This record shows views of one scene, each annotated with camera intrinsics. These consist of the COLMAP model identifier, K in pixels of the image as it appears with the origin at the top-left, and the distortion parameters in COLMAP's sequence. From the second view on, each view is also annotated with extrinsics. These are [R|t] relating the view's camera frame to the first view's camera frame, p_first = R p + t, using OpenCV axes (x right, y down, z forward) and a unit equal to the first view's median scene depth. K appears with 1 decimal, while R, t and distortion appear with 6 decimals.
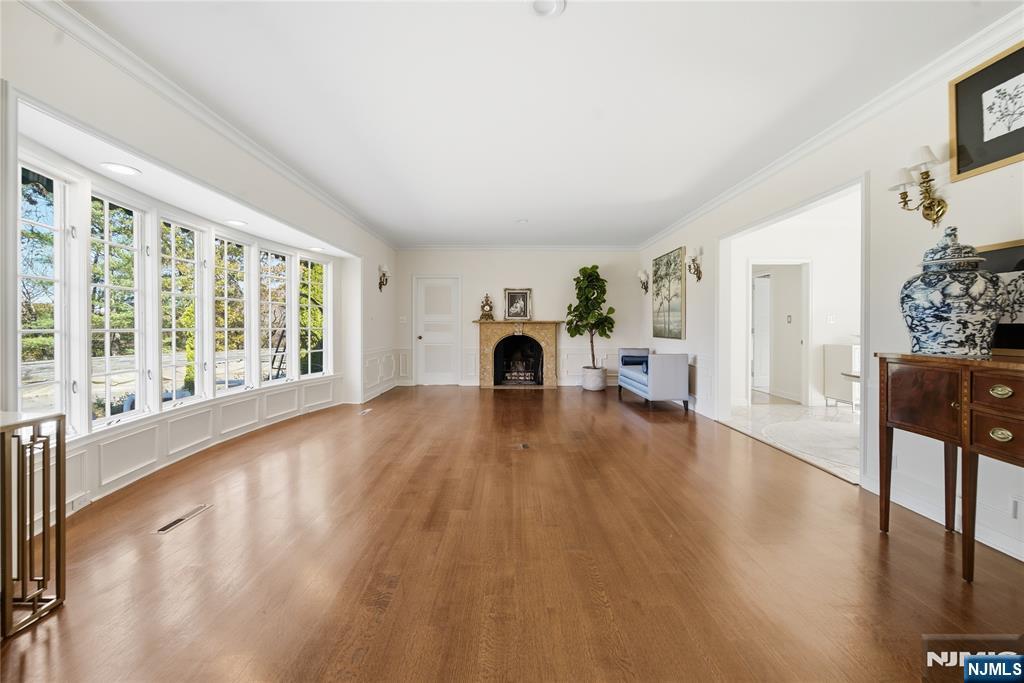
lens RADIAL K [[394.8, 0, 516.4], [0, 394.8, 329.3], [0, 0, 1]] dist [-0.000042, -0.000039]
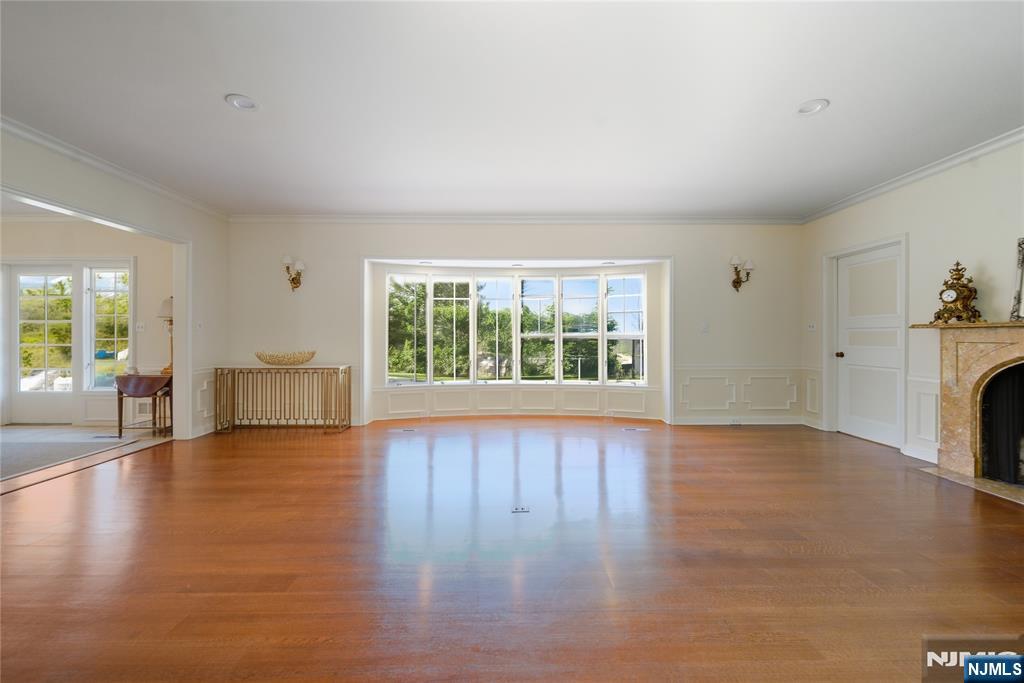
lens RADIAL K [[372.3, 0, 512.0], [0, 372.3, 341.5], [0, 0, 1]] dist [0.000114, -0.000005]
pose [[-0.013676, 0.005924, -0.999889, 0.347438], [-0.006194, 0.999963, 0.006009, -0.000847], [0.999887, 0.006276, -0.013639, 0.510091]]
